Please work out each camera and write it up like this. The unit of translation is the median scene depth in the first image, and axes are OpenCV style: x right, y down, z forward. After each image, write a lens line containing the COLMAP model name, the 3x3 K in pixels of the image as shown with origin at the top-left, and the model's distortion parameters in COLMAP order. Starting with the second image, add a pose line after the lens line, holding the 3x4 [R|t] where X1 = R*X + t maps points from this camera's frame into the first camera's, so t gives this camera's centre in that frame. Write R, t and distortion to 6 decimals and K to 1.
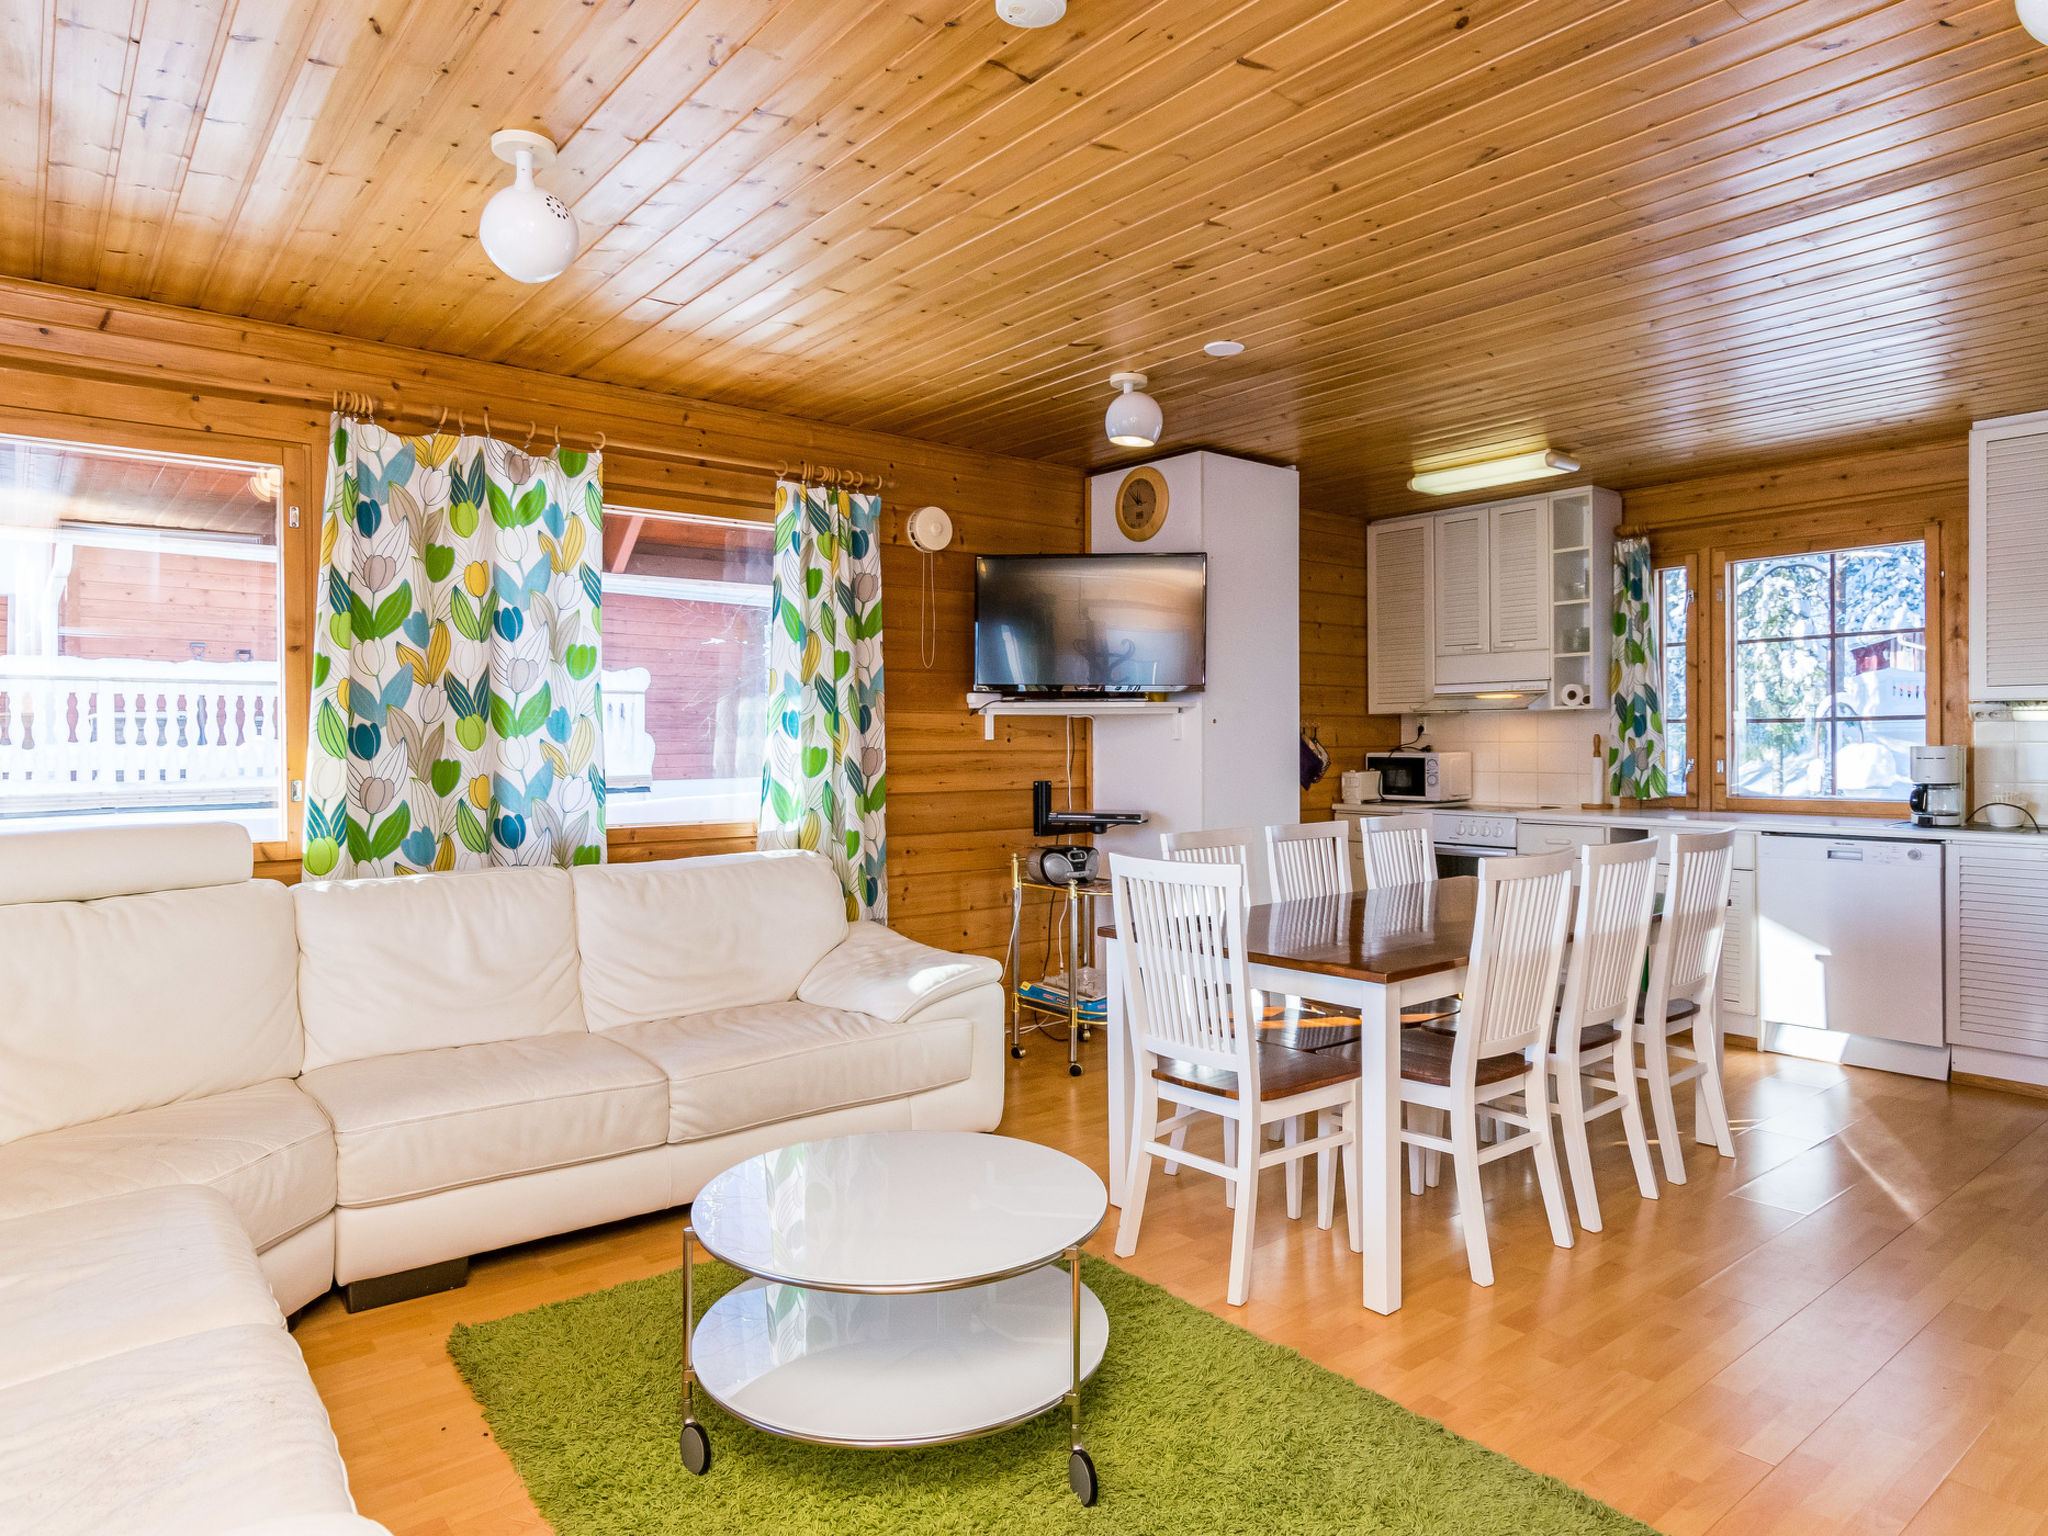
lens RADIAL K [[1252.2, 0, 1034.0], [0, 1252.2, 743.3], [0, 0, 1]] dist [0.006536, -0.002271]
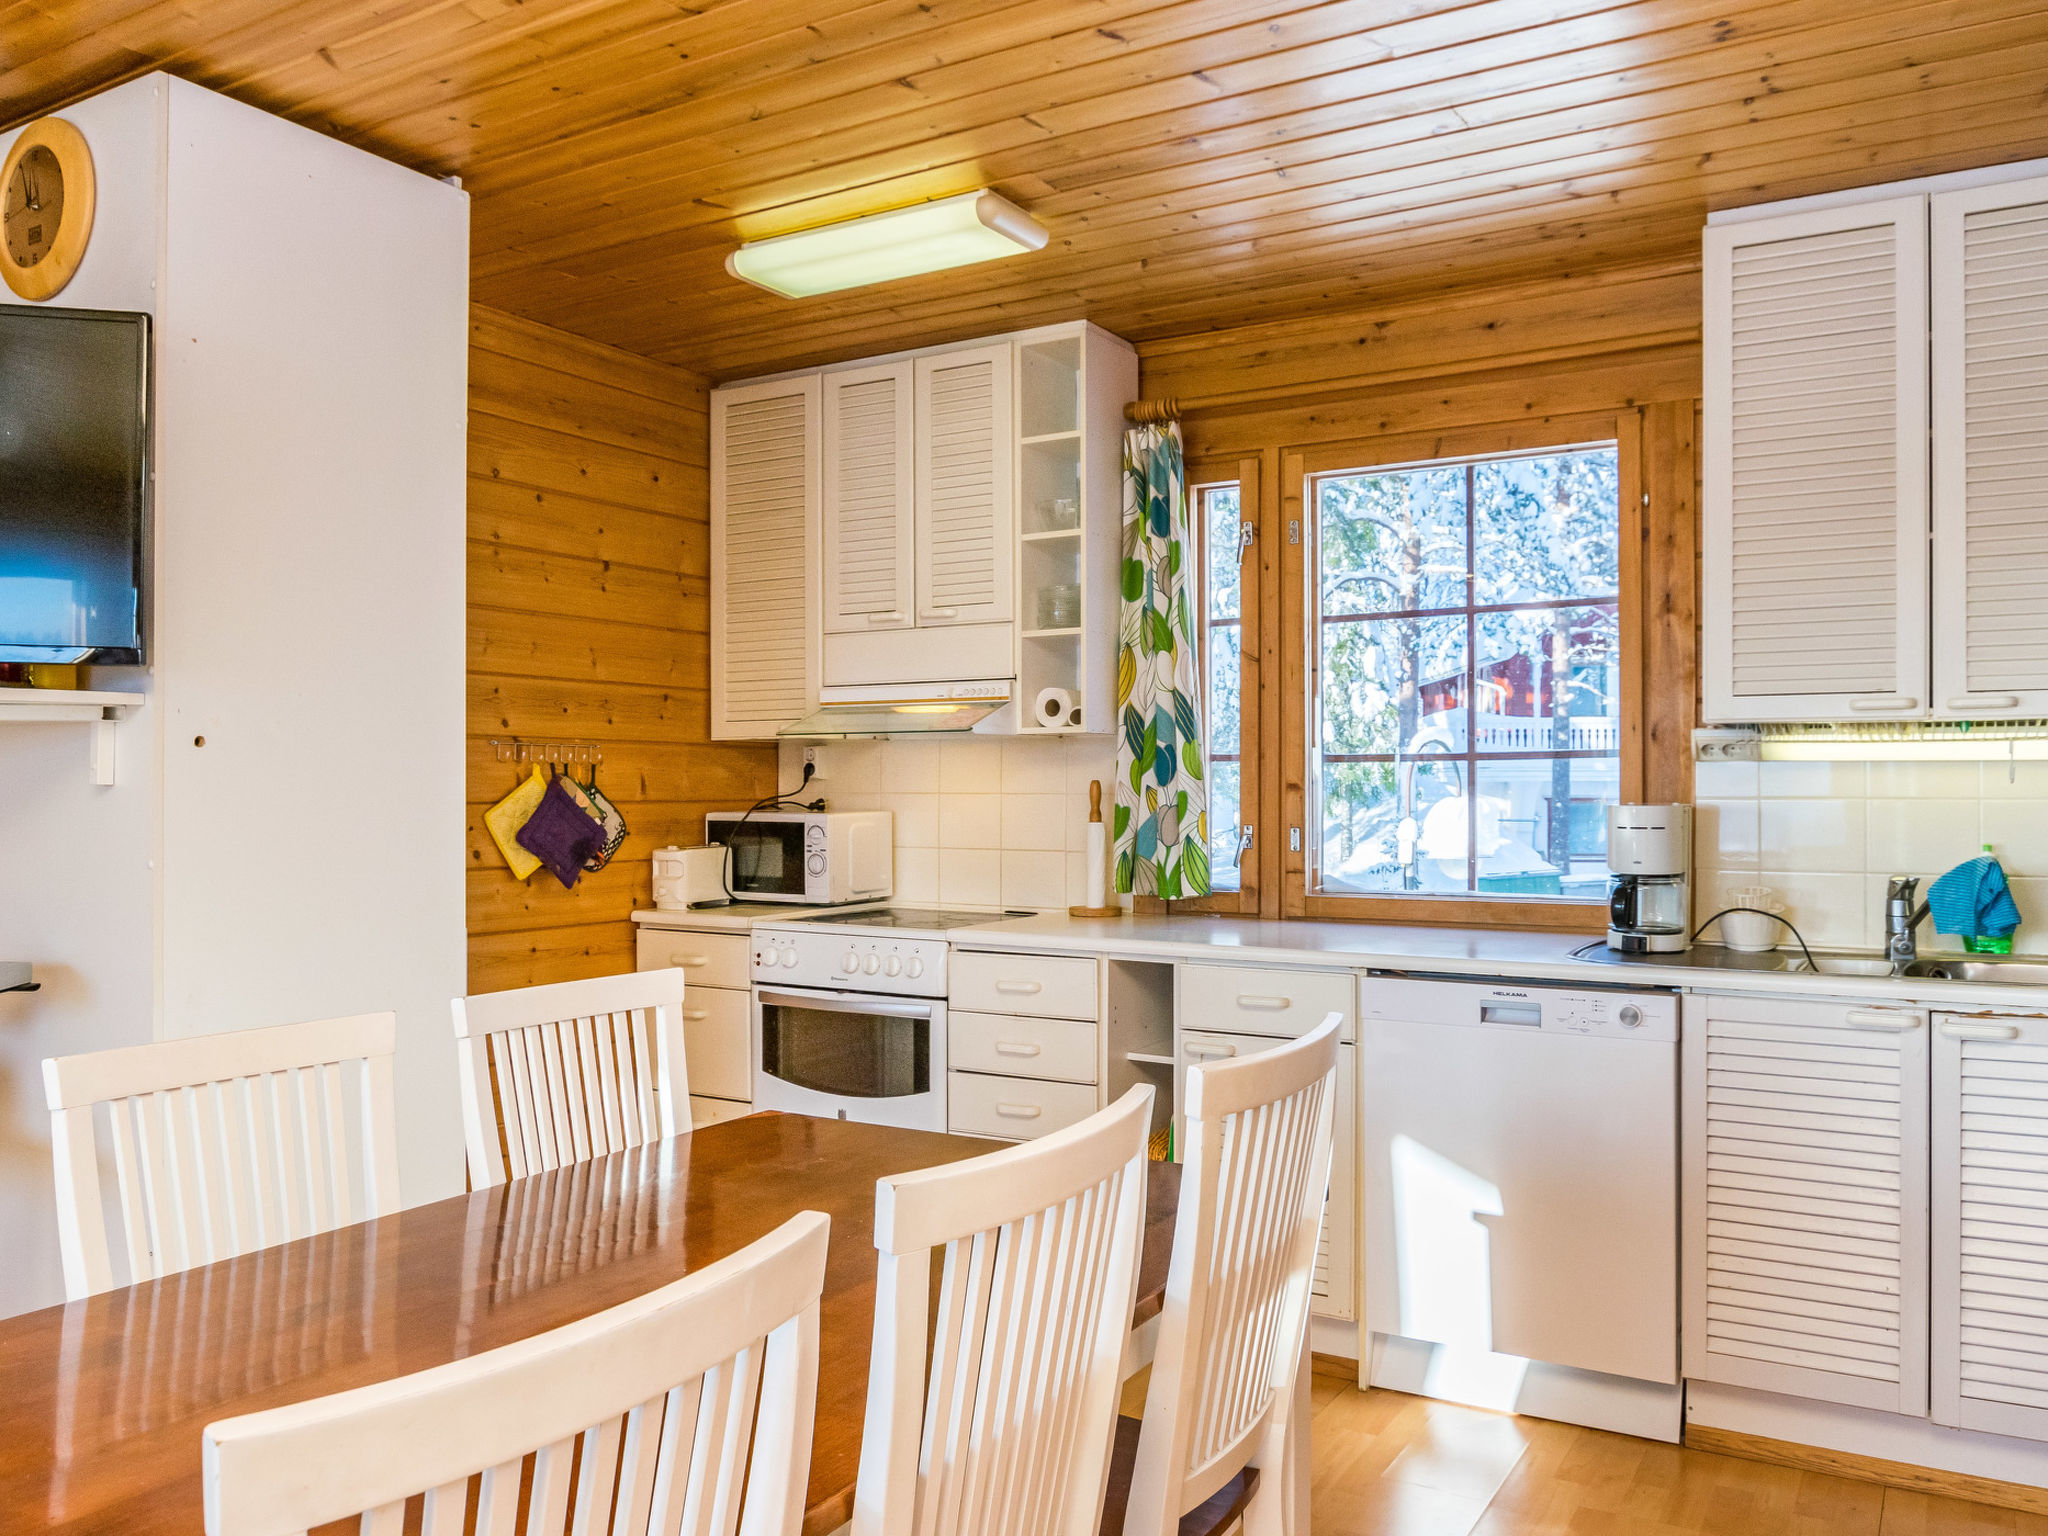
lens RADIAL K [[1590.2, 0, 1027.8], [0, 1590.2, 774.3], [0, 0, 1]] dist [-0.011193, 0.000326]
pose [[0.942374, 0.007715, 0.334472, 0.193050], [-0.004110, 0.999926, -0.011486, -0.001911], [-0.334536, 0.009450, 0.942336, 0.363170]]
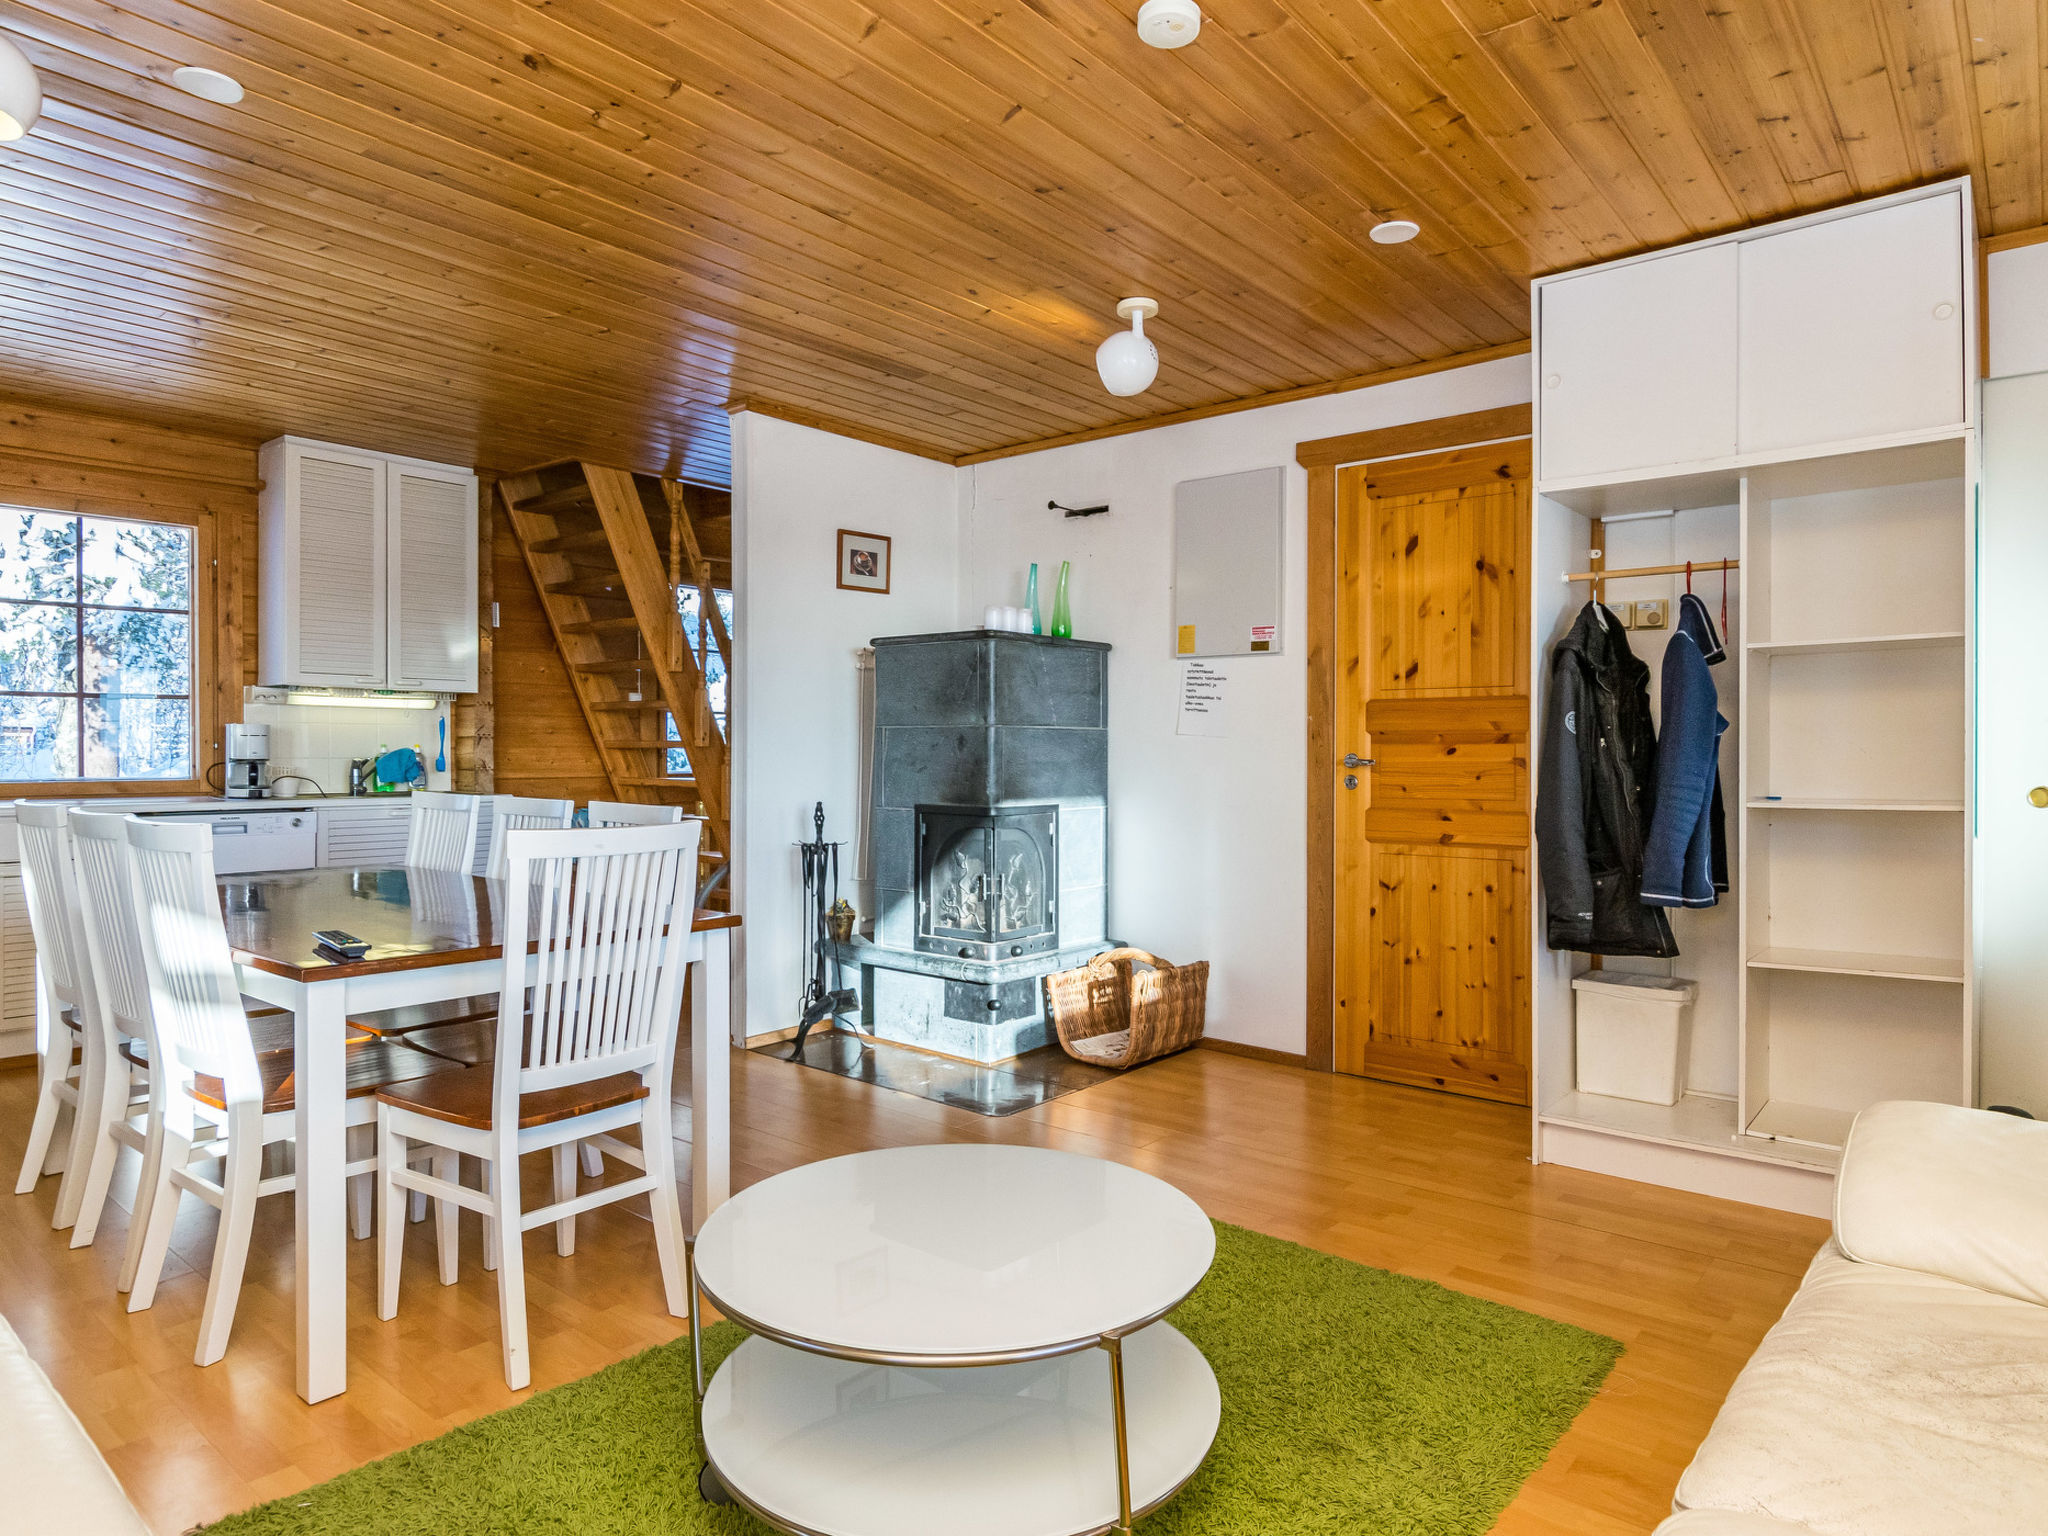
lens RADIAL K [[1252.2, 0, 1023.2], [0, 1252.2, 765.5], [0, 0, 1]] dist [0.006536, -0.002271]
pose [[-0.188247, -0.001042, 0.982121, -0.379436], [0.000482, 0.999999, 0.001154, 0.030182], [-0.982122, 0.000691, -0.188246, 0.457314]]
